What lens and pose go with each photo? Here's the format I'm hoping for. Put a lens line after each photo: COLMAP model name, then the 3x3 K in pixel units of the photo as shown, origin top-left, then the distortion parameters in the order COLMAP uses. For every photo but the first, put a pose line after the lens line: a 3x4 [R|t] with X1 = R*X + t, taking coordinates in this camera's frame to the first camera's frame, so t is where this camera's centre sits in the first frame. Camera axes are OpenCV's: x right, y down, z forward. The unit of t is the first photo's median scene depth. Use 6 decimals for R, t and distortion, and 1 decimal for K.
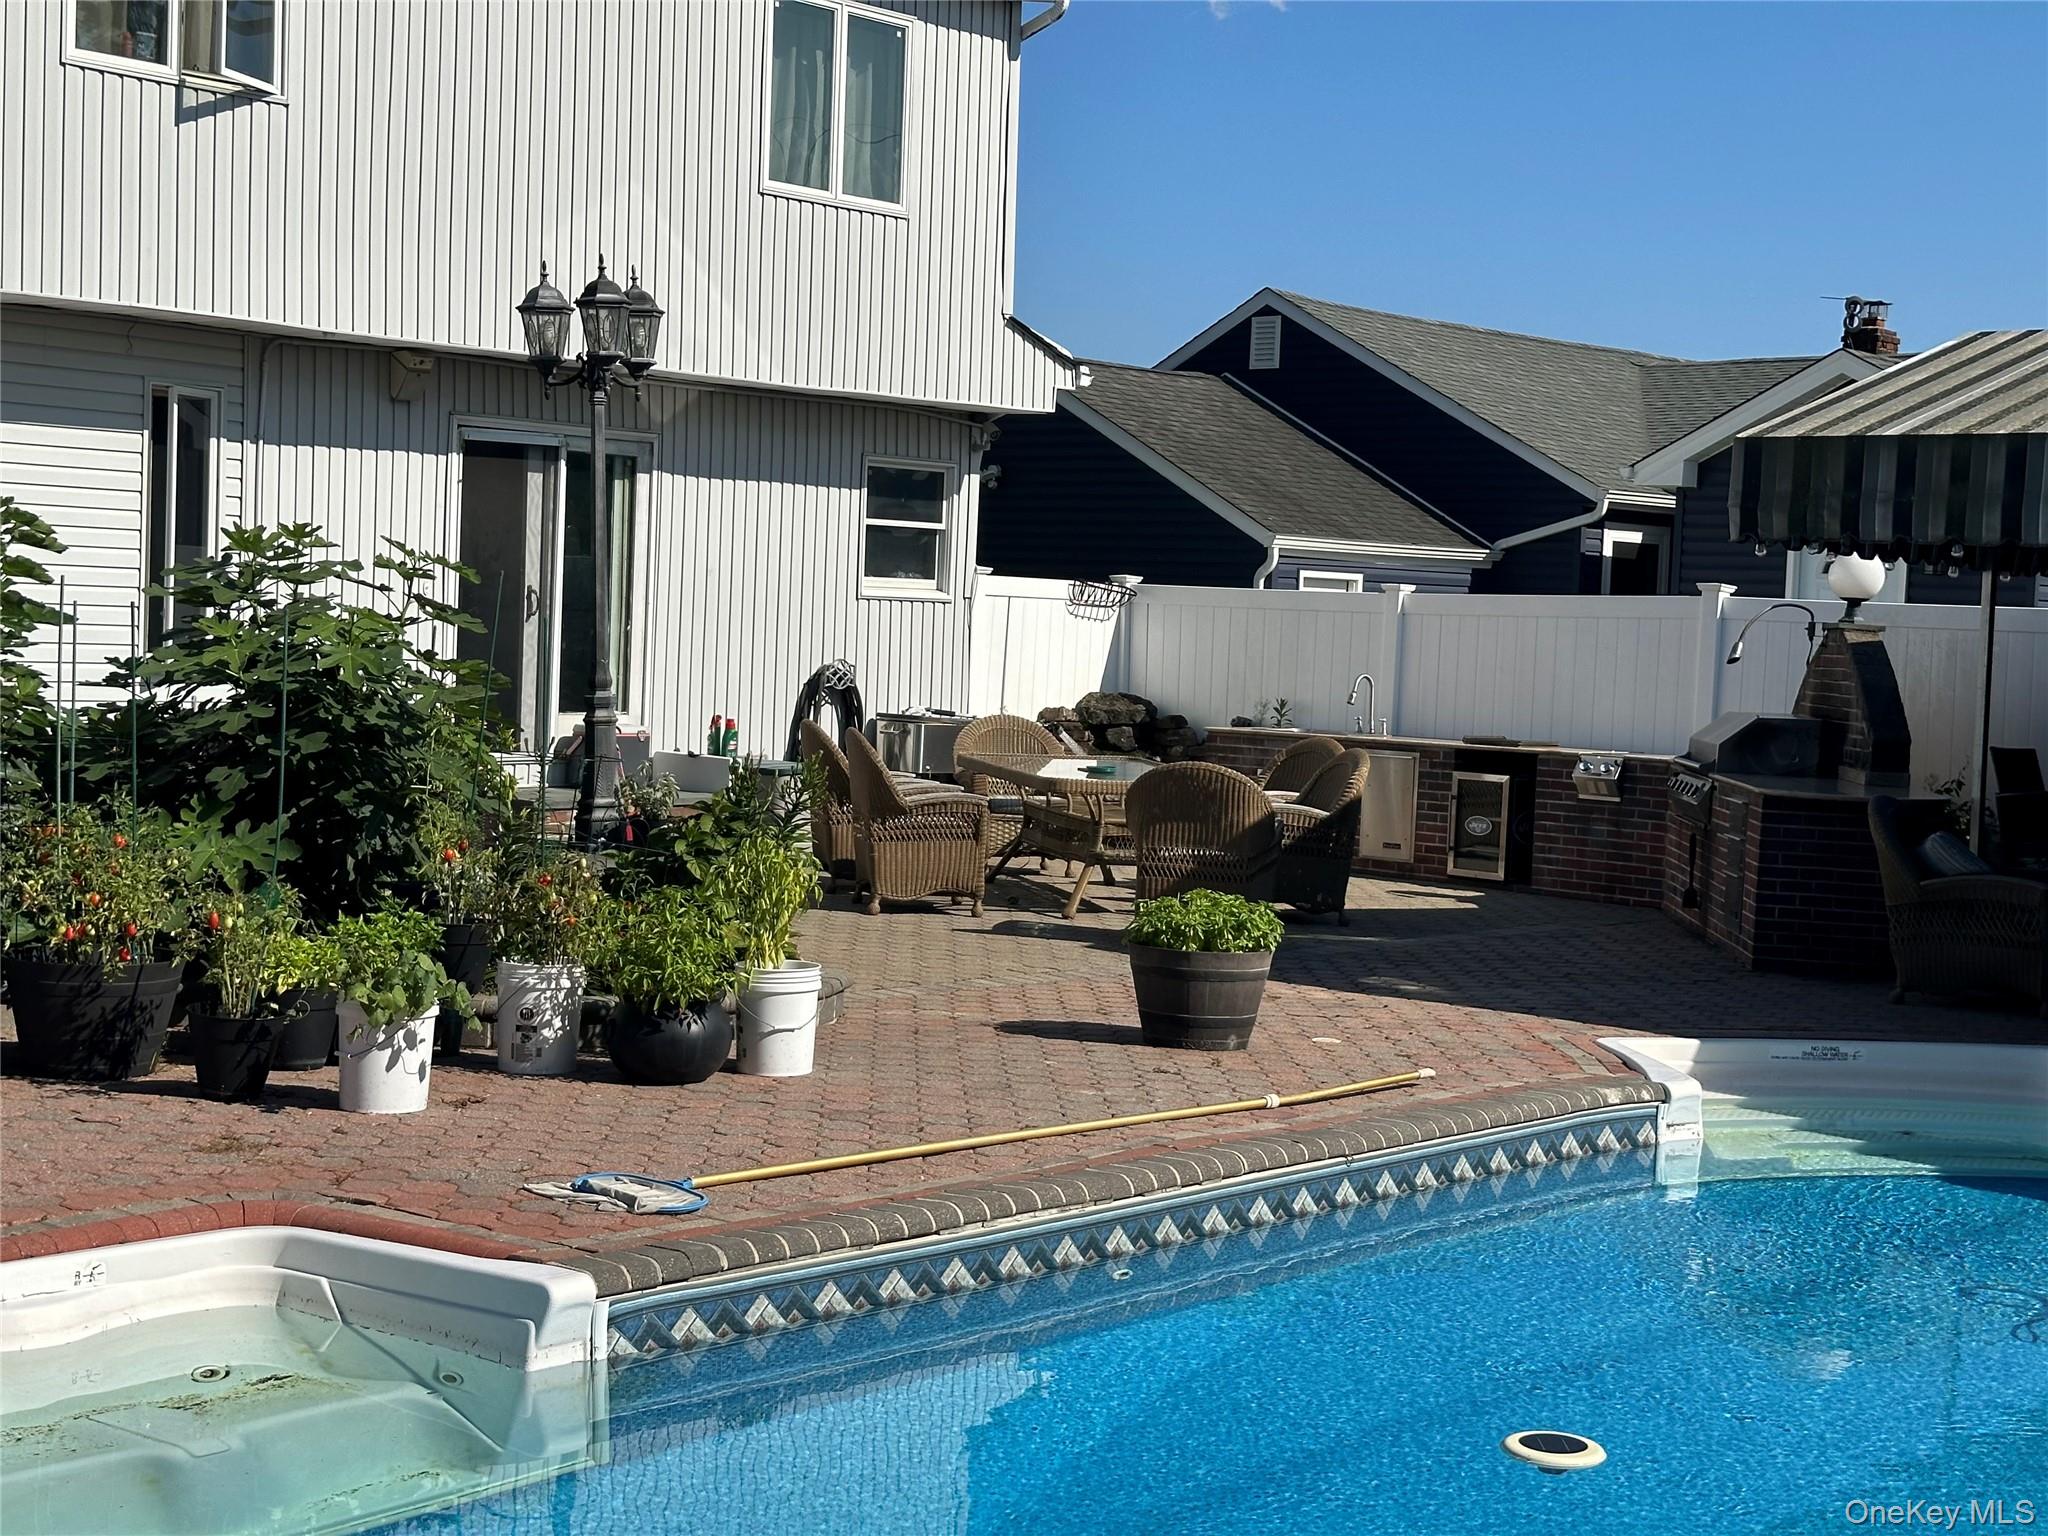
lens RADIAL K [[2867.3, 0, 1033.0], [0, 2867.3, 731.3], [0, 0, 1]] dist [0.022469, -0.048384]
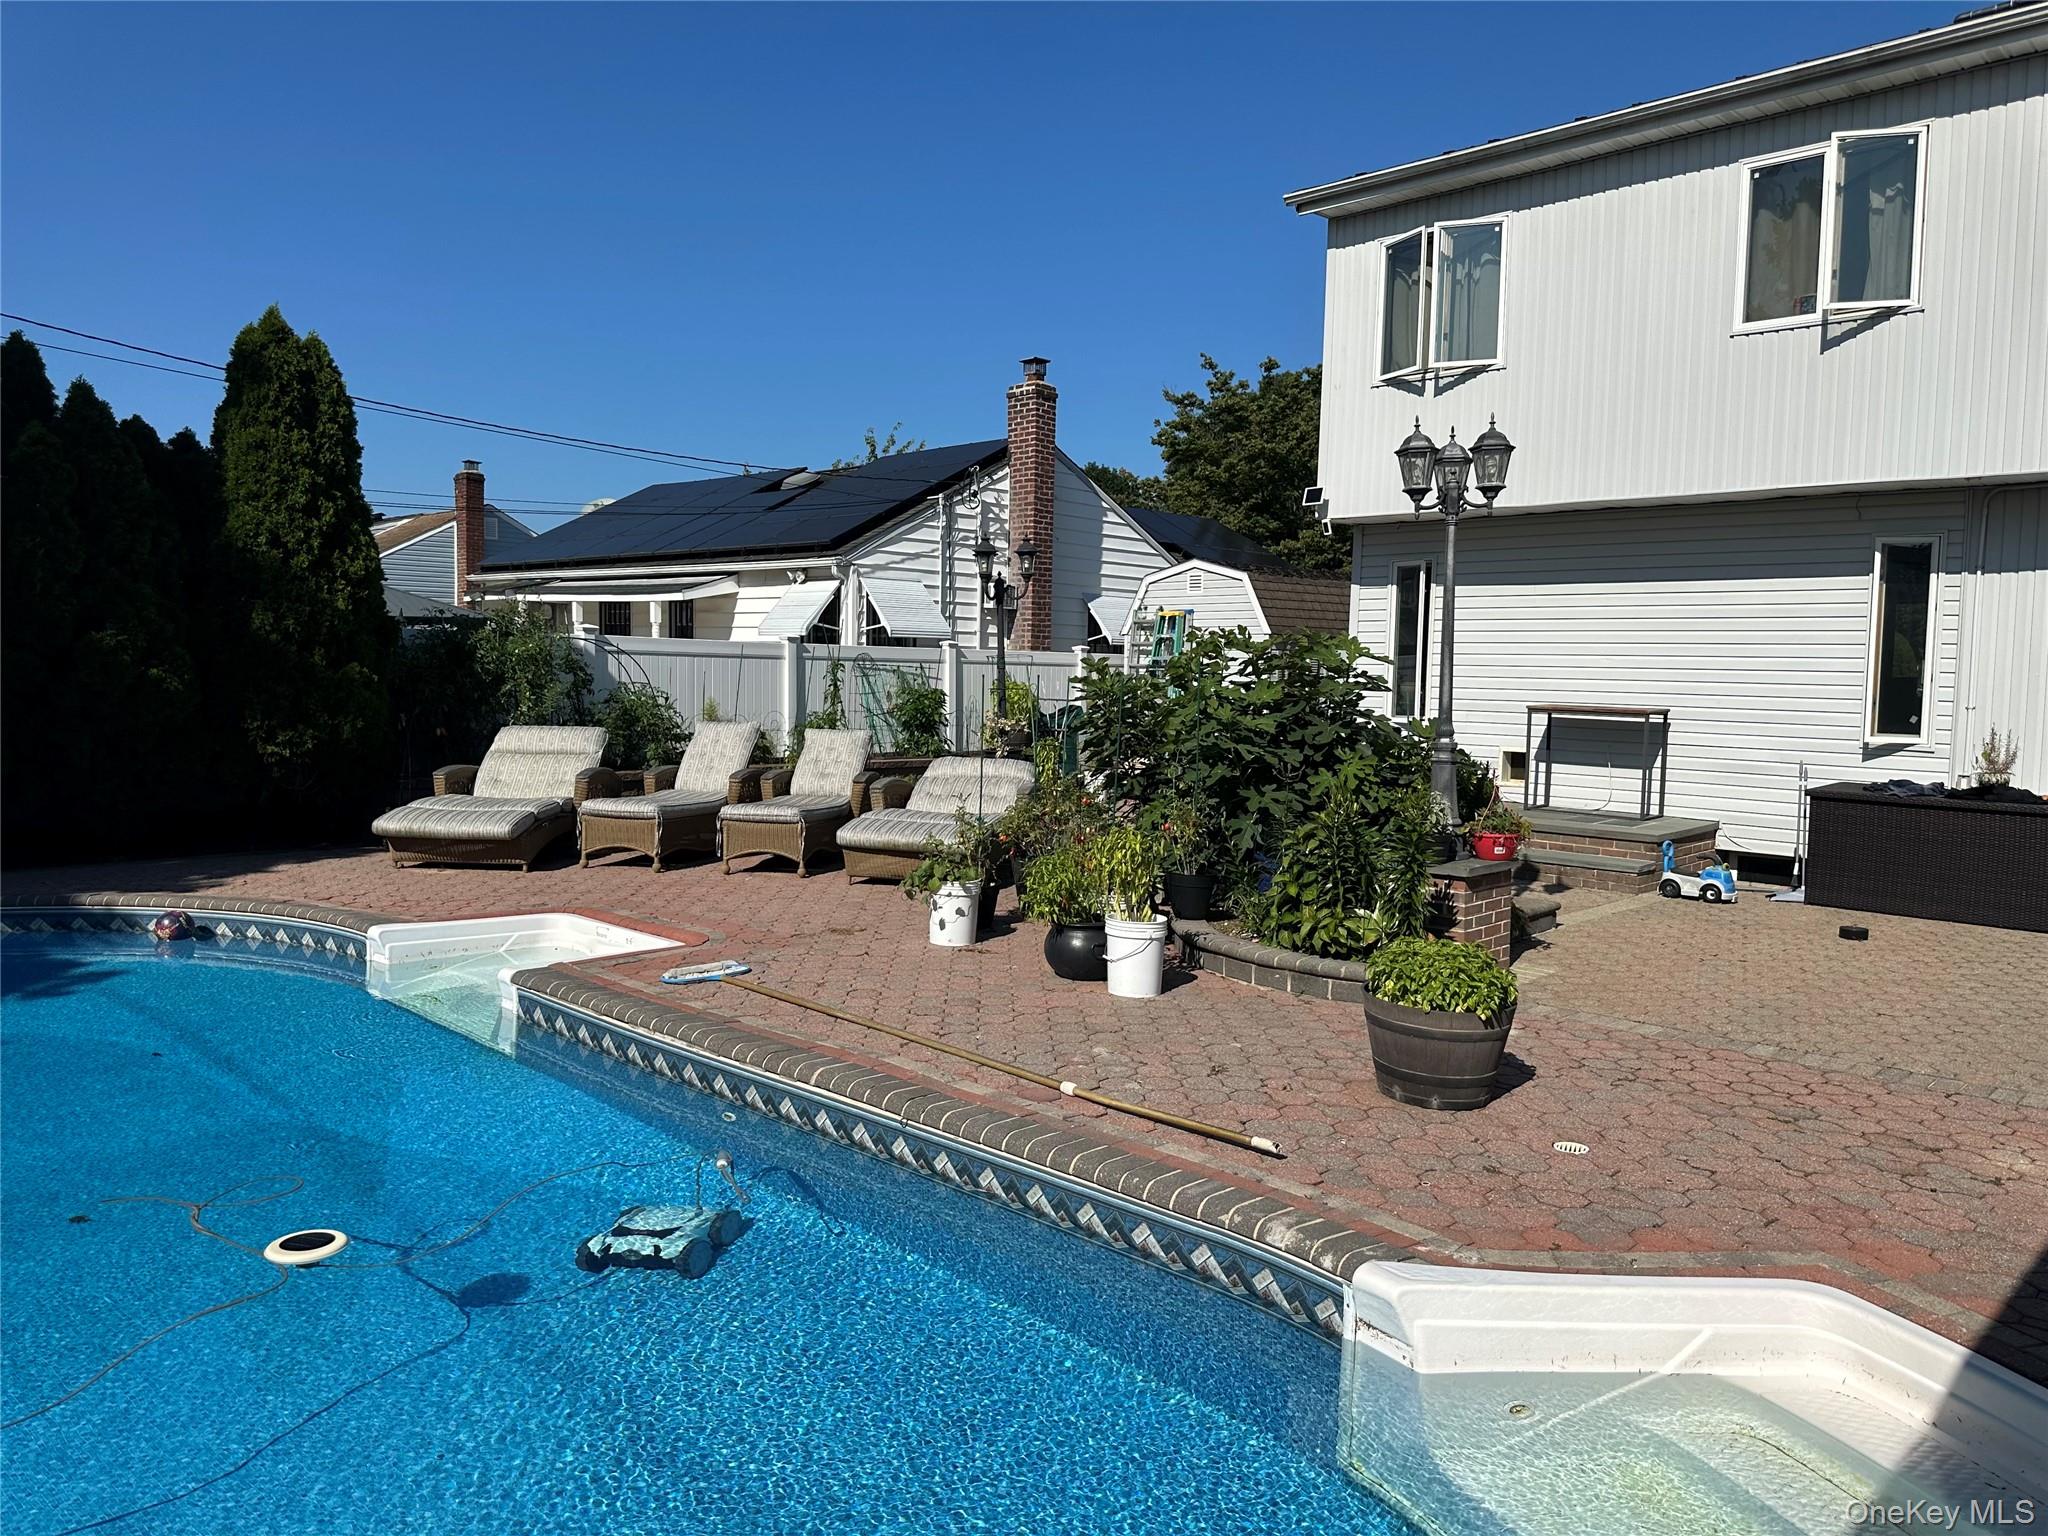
lens RADIAL K [[1428.2, 0, 1066.3], [0, 1428.2, 768.3], [0, 0, 1]] dist [0.067537, -0.111140]
pose [[-0.004877, 0.031697, -0.999486, 0.449706], [-0.061626, 0.997588, 0.031938, -0.009130], [0.998087, 0.061750, -0.002911, 0.701873]]
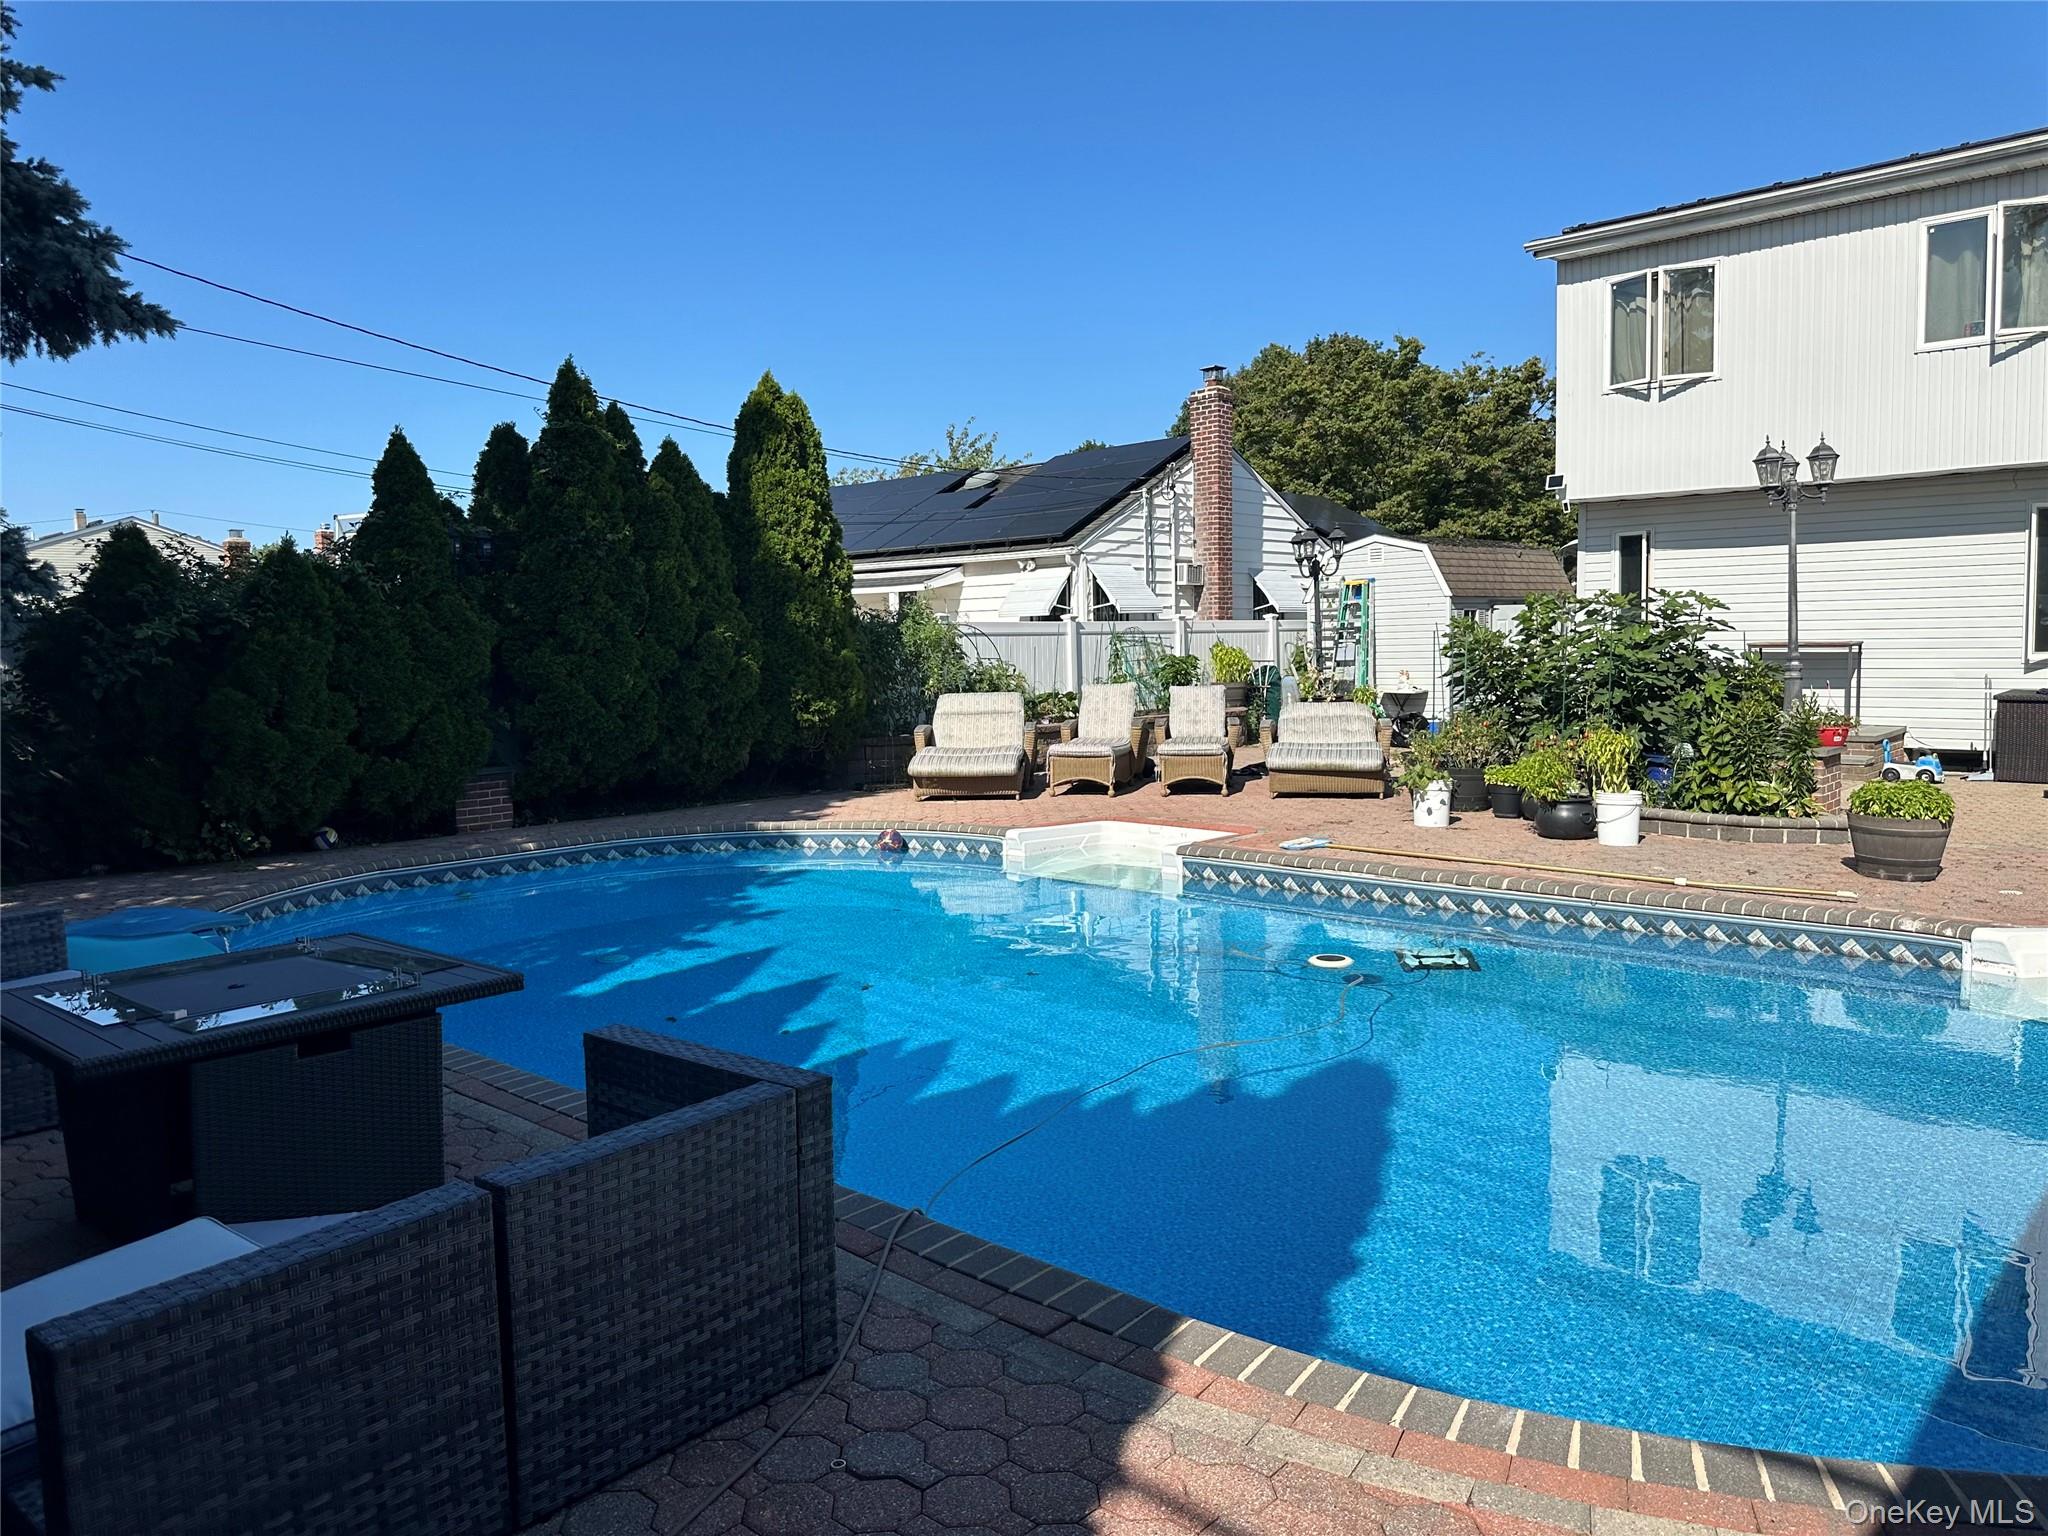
lens RADIAL K [[1418.4, 0, 1024.0], [0, 1418.4, 768.0], [0, 0, 1]] dist [0.004008, -0.029974]
pose [[-0.008810, 0.050227, -0.998699, 0.683625], [-0.018754, 0.998554, 0.050385, 0.015740], [0.999785, 0.019174, -0.007855, 0.420955]]
